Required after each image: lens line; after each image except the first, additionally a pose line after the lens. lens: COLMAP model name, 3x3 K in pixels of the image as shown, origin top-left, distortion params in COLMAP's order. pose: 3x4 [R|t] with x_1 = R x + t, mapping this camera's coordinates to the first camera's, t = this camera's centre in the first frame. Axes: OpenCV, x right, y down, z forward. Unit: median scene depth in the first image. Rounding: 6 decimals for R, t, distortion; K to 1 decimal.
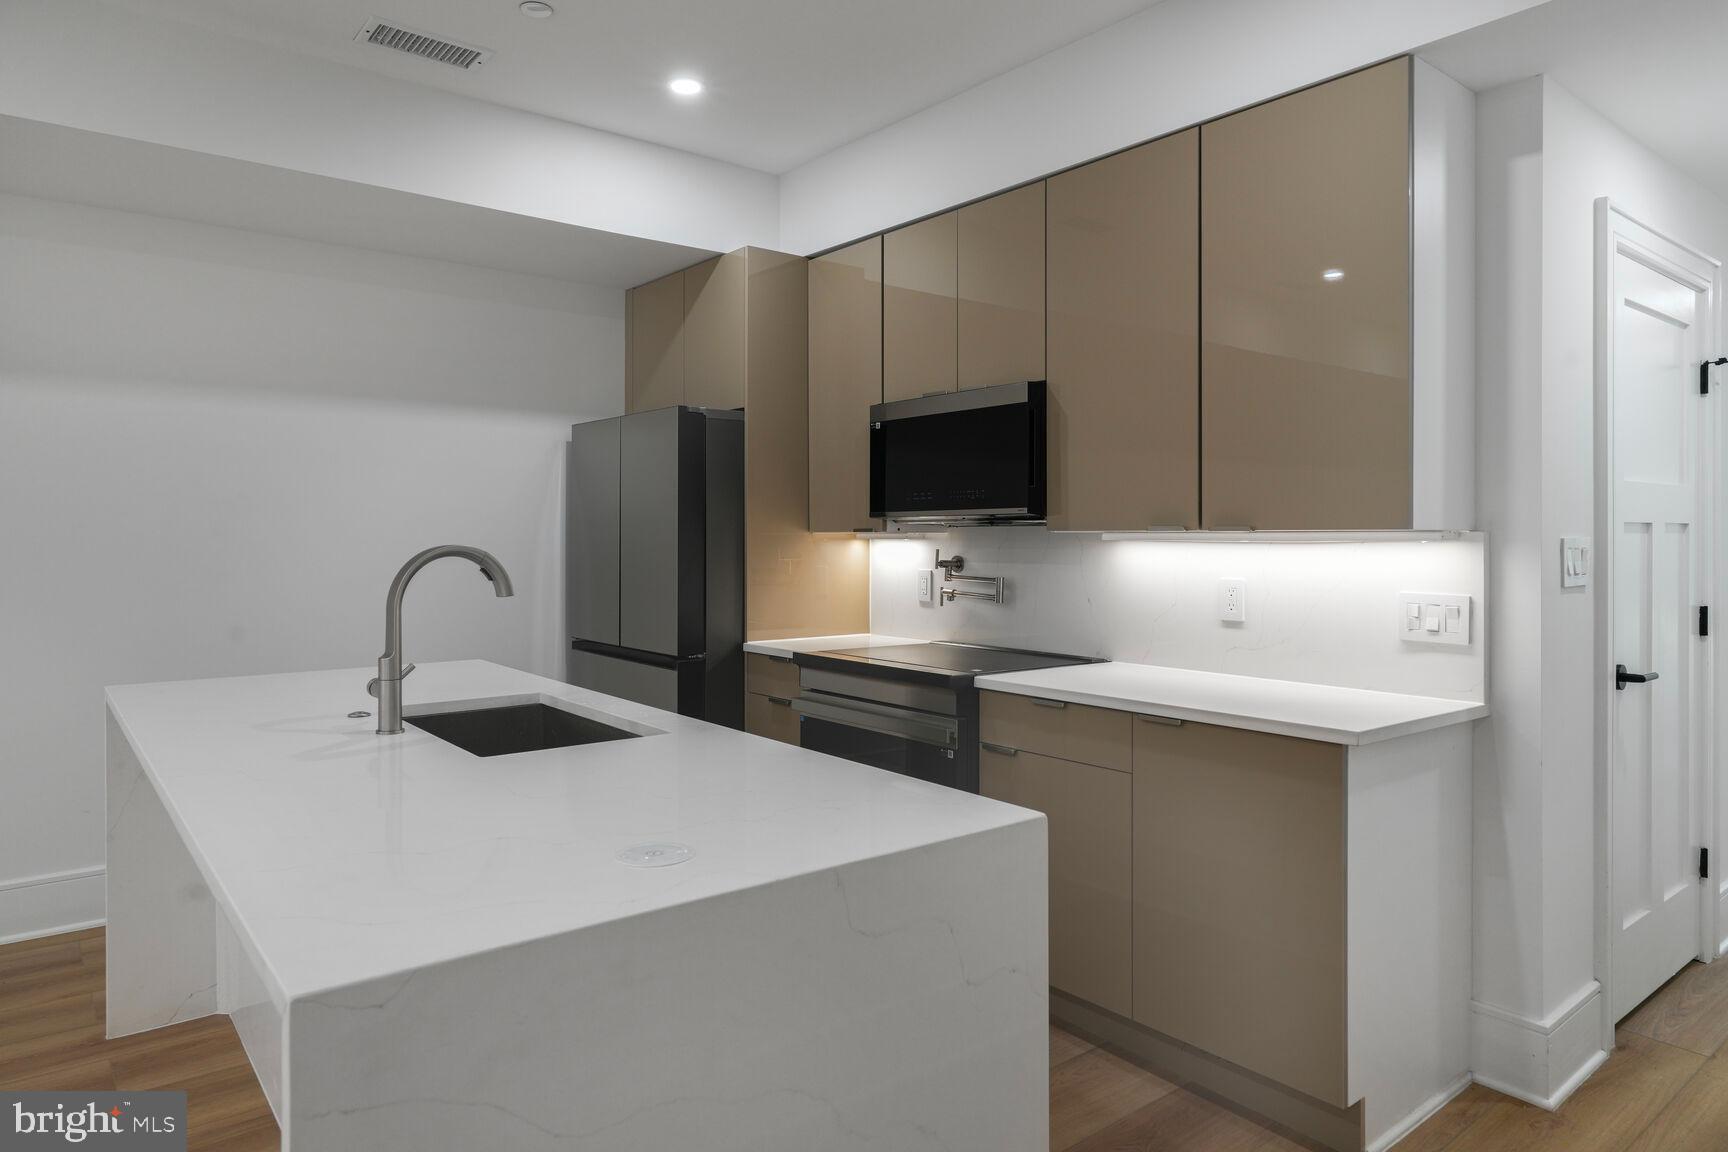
lens RADIAL K [[1072.9, 0, 860.4], [0, 1072.9, 537.5], [0, 0, 1]] dist [0.000207, 0.001080]
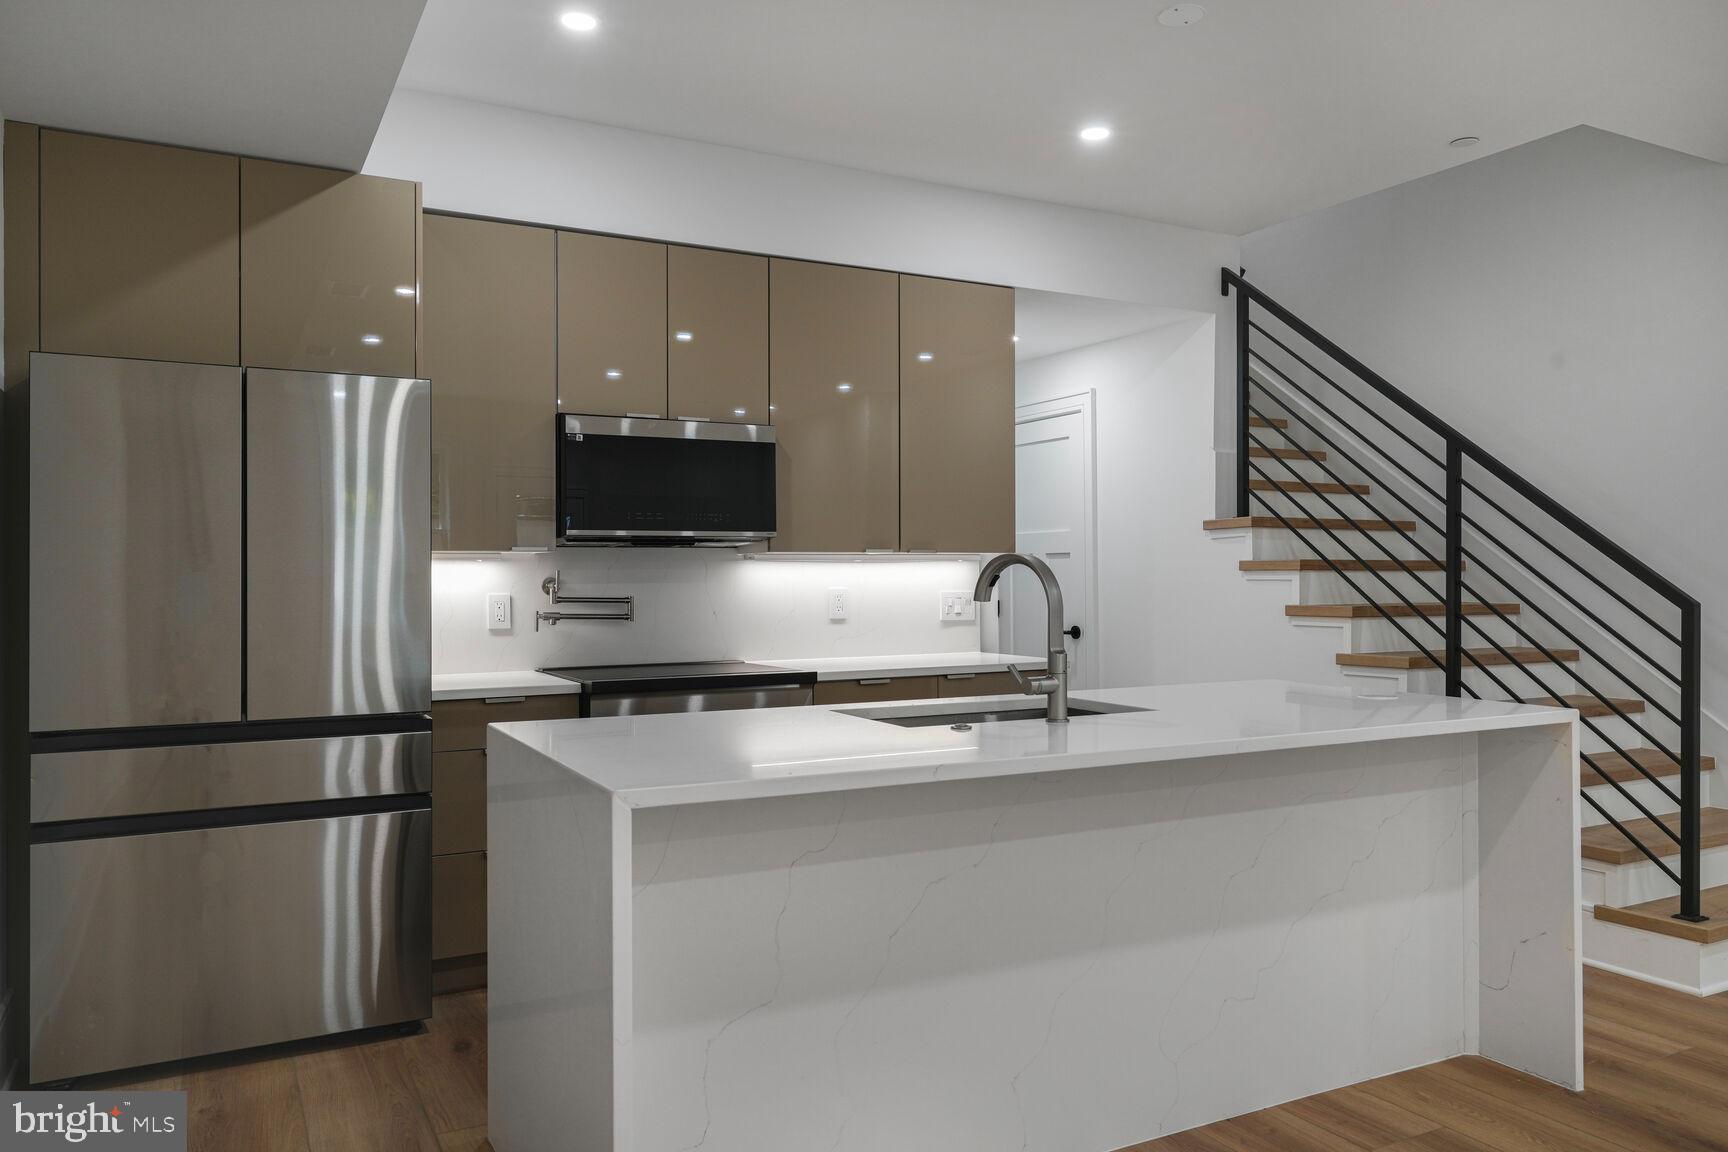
lens RADIAL K [[1223.0, 0, 864.0], [0, 1223.0, 576.0], [0, 0, 1]] dist [0.000015, 0.000013]
pose [[0.185387, -0.002480, 0.982662, -1.153939], [0.007171, 0.999974, 0.001170, 0.020203], [-0.982639, 0.006830, 0.185400, 0.649612]]
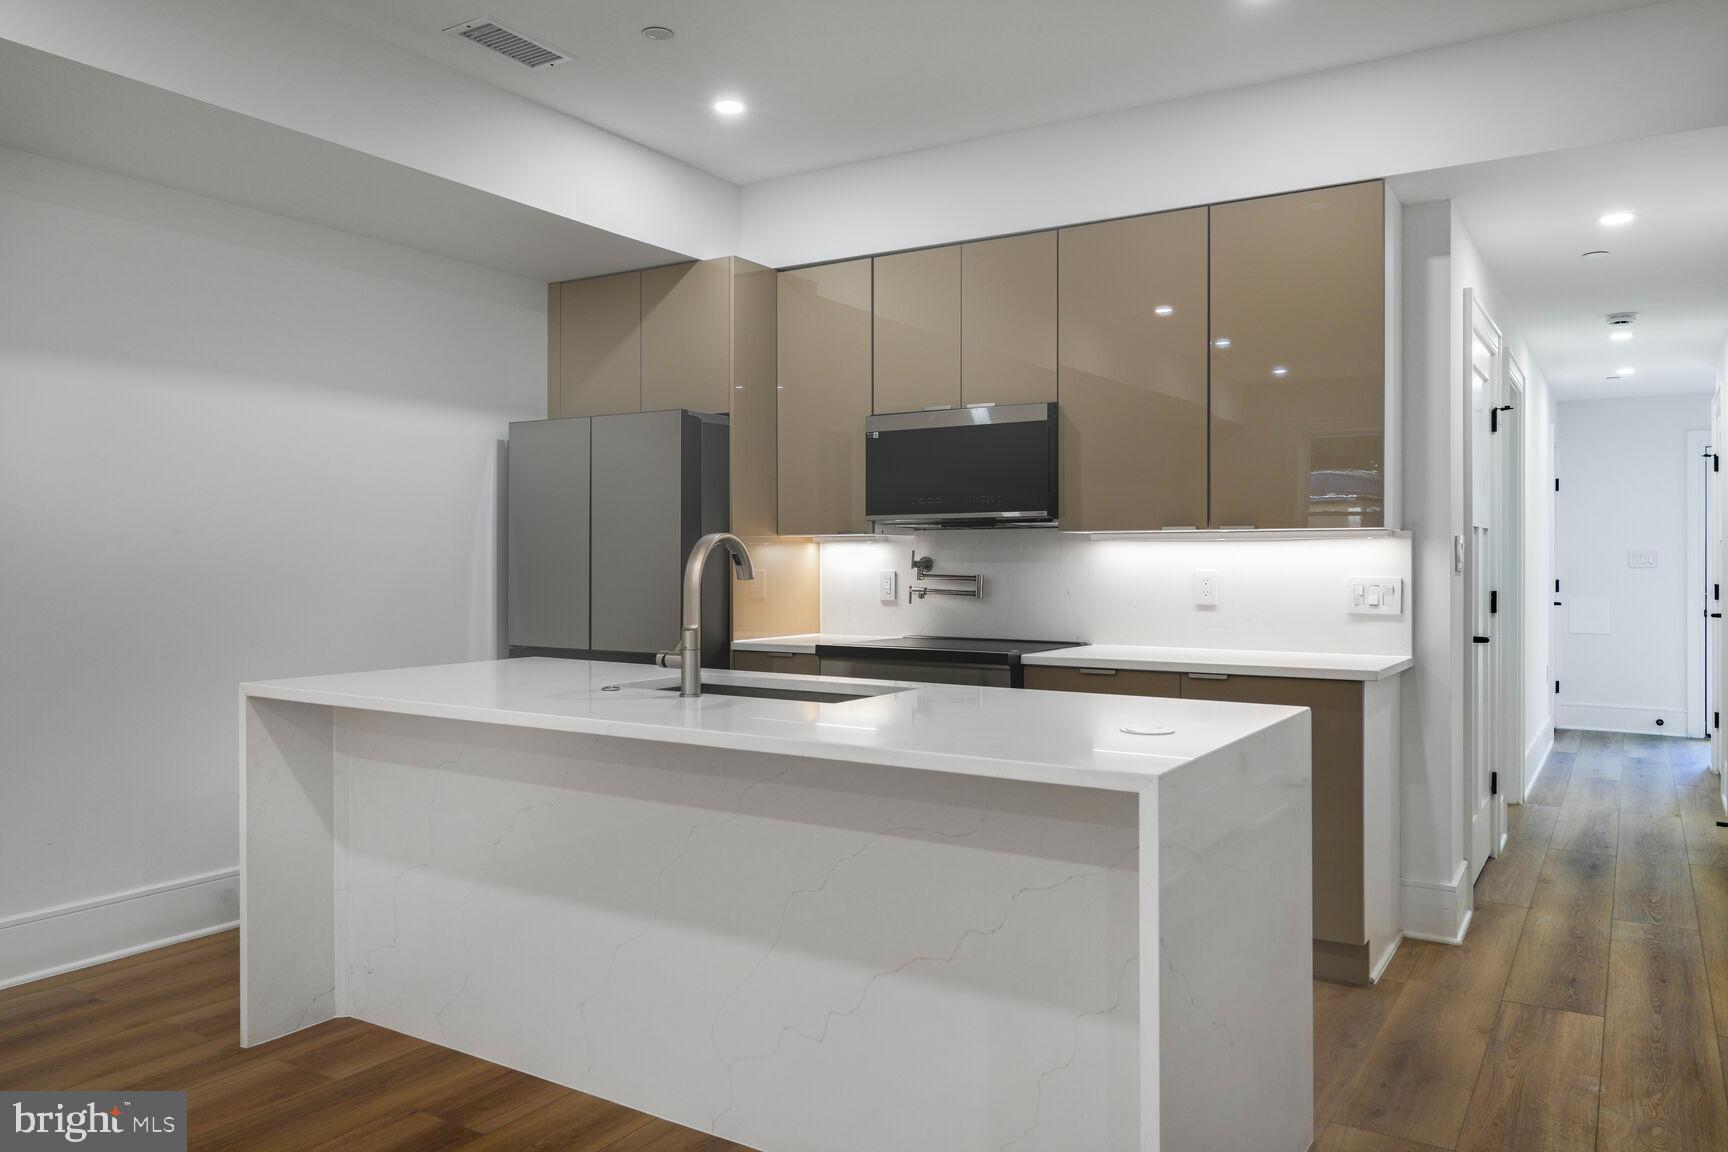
lens RADIAL K [[1235.7, 0, 867.9], [0, 1235.7, 561.3], [0, 0, 1]] dist [-0.000260, 0.000270]
pose [[0.944882, -0.001417, 0.327409, -0.464915], [0.001100, 0.999999, 0.001154, 0.025015], [-0.327410, -0.000730, 0.944882, -0.202309]]
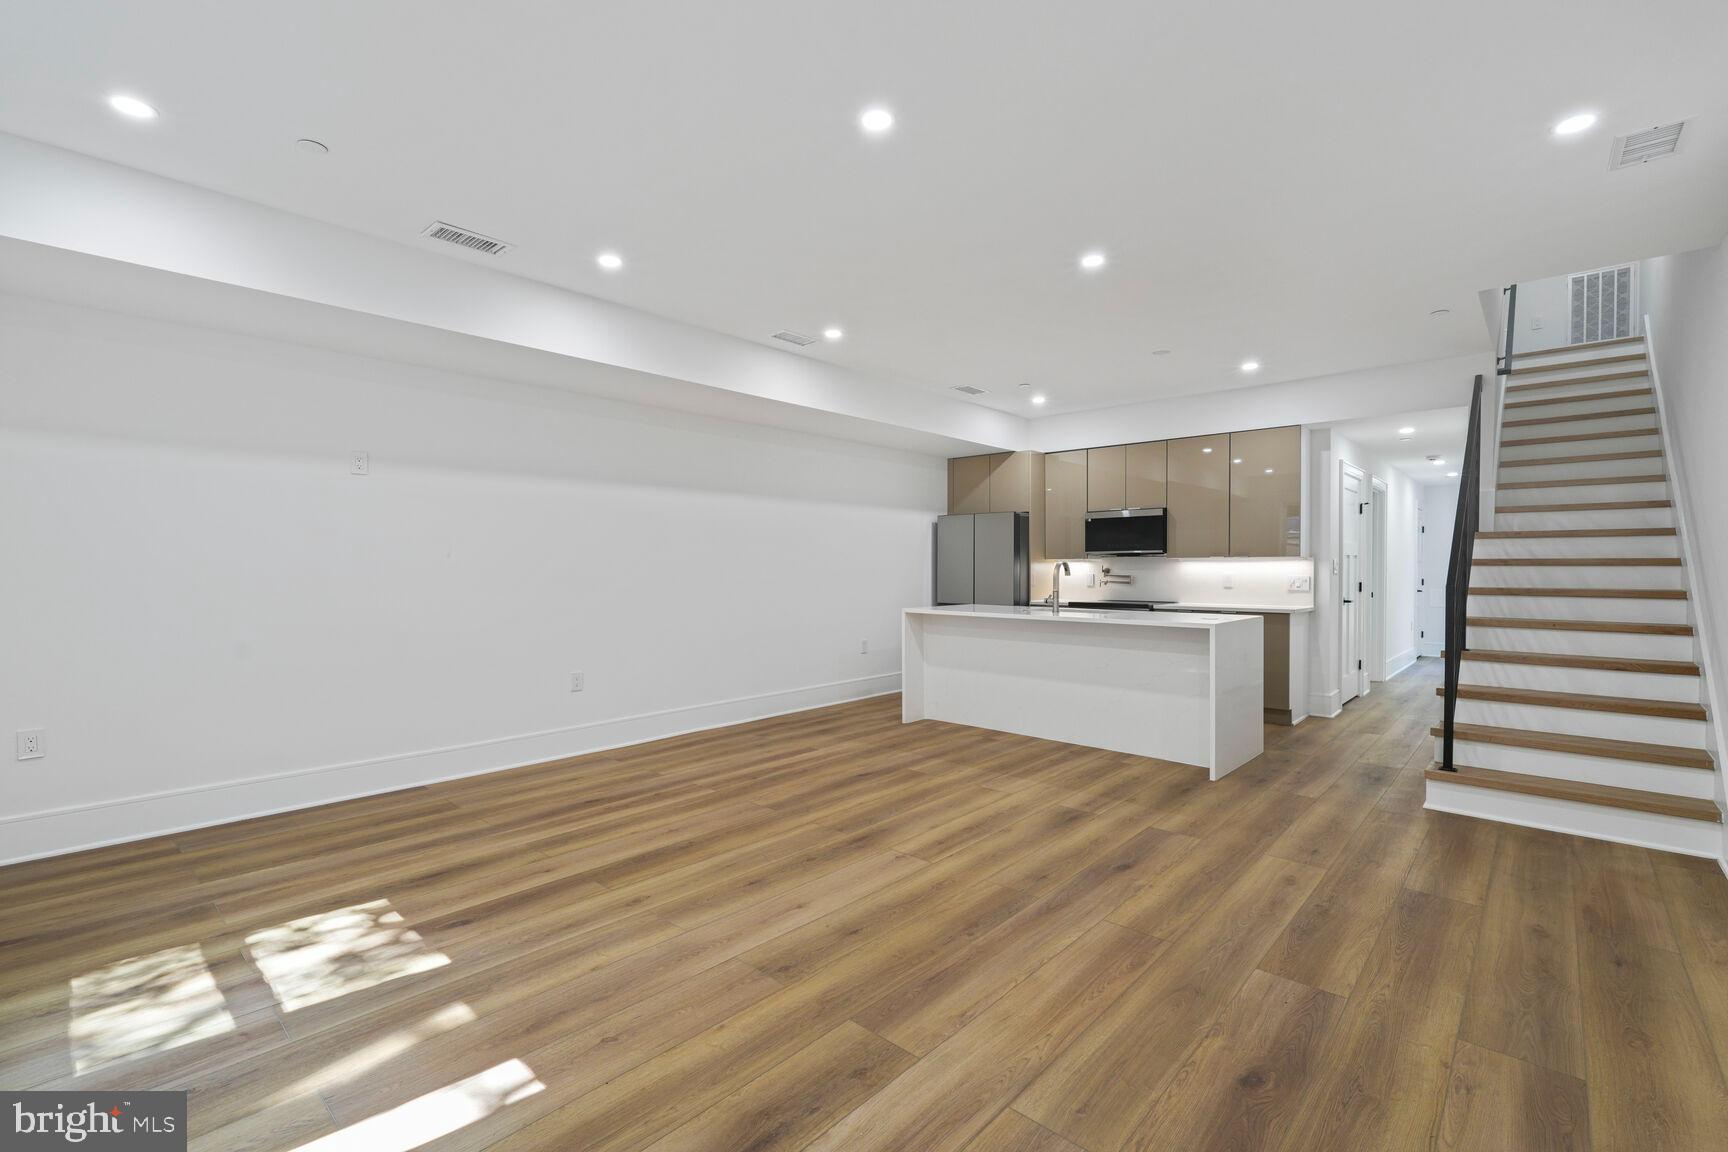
lens RADIAL K [[755.1, 0, 866.0], [0, 755.1, 578.0], [0, 0, 1]] dist [-0.003385, -0.000634]
pose [[0.988174, -0.003956, 0.153285, -0.985827], [0.002115, 0.999924, 0.012173, 0.022521], [-0.153322, -0.011705, 0.988107, -0.959077]]
